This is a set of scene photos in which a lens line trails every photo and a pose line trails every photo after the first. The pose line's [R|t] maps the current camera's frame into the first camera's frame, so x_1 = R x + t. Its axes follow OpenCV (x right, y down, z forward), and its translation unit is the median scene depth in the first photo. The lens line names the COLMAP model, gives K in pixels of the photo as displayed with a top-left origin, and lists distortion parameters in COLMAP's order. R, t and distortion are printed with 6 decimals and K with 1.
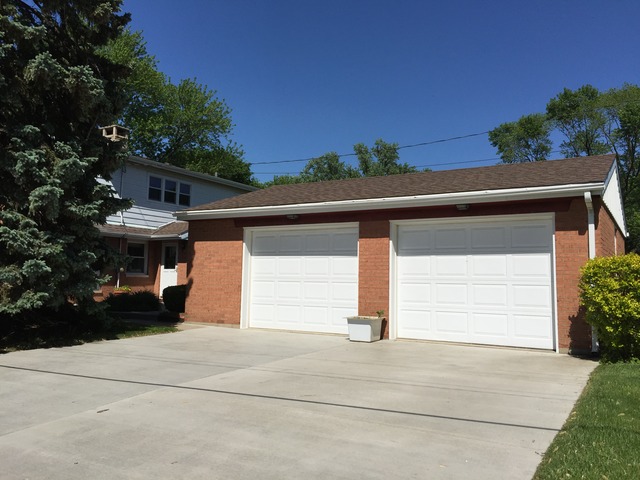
lens RADIAL K [[554.2, 0, 322.1], [0, 554.2, 239.0], [0, 0, 1]] dist [0.090472, -0.123934]
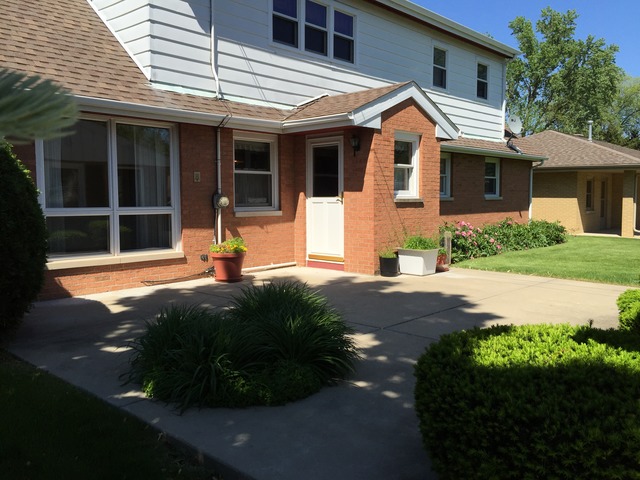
lens RADIAL K [[554.2, 0, 319.7], [0, 554.2, 239.9], [0, 0, 1]] dist [0.090472, -0.123934]
pose [[0.977391, -0.001914, -0.211429, -0.178153], [0.035548, 0.987213, 0.155396, 0.017644], [0.208428, -0.159398, 0.964961, 0.545056]]
